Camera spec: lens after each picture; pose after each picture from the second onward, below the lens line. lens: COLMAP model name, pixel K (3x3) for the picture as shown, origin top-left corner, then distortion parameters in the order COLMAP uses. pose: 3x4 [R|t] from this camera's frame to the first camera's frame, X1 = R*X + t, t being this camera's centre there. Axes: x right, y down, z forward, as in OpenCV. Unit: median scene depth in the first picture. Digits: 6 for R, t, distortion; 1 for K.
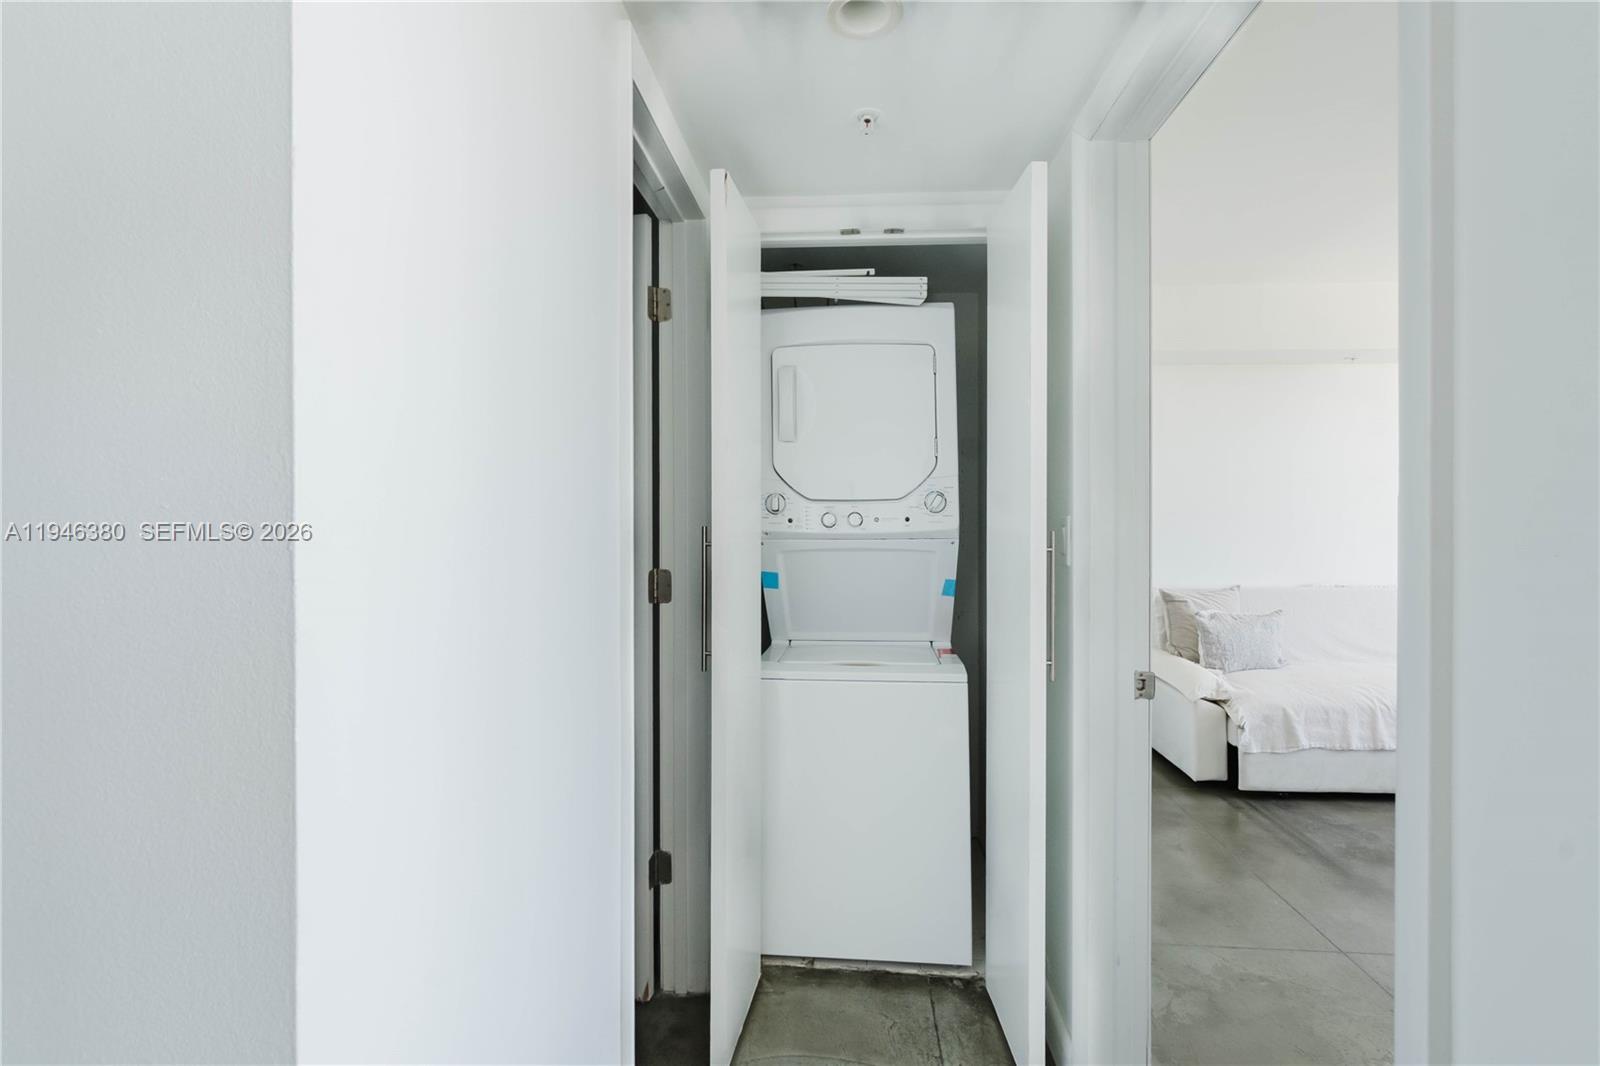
lens RADIAL K [[692.9, 0, 803.0], [0, 692.9, 507.5], [0, 0, 1]] dist [0.008306, -0.000391]
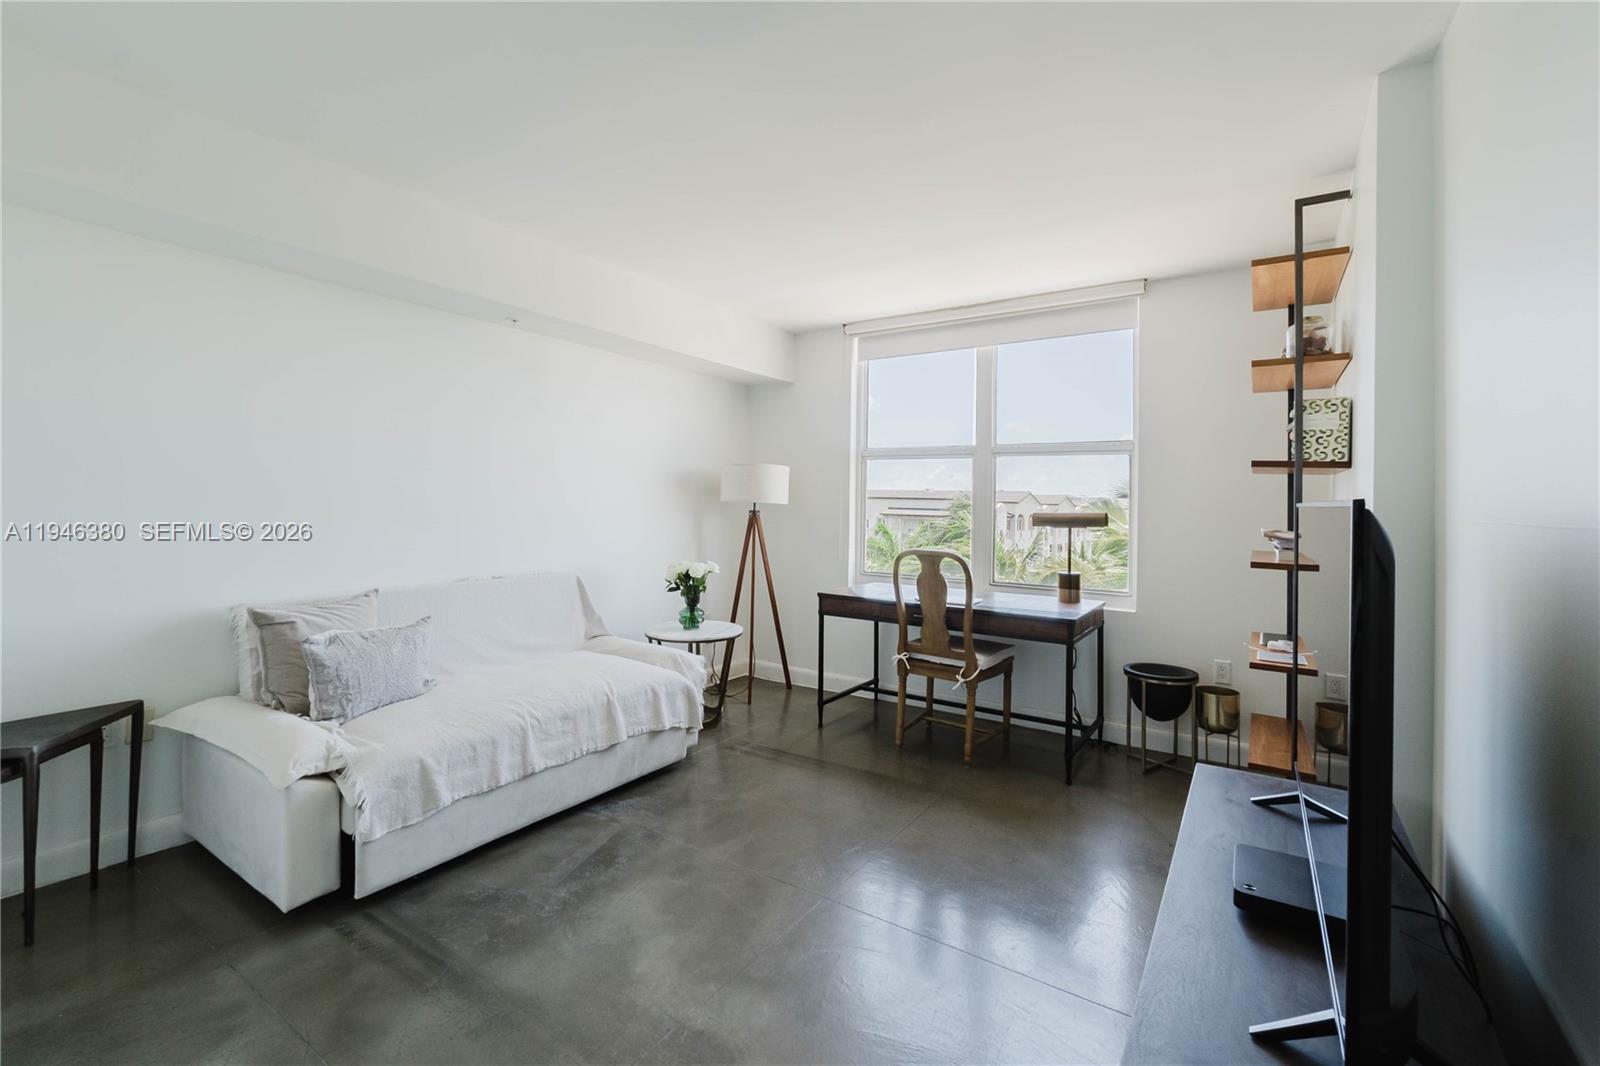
lens RADIAL K [[692.9, 0, 803.0], [0, 692.9, 507.5], [0, 0, 1]] dist [0.008306, -0.000391]
pose [[0.488641, 0.002661, 0.872481, 0.250708], [-0.019340, 0.999783, 0.007782, 0.013280], [-0.872271, -0.020676, 0.488586, 0.302598]]
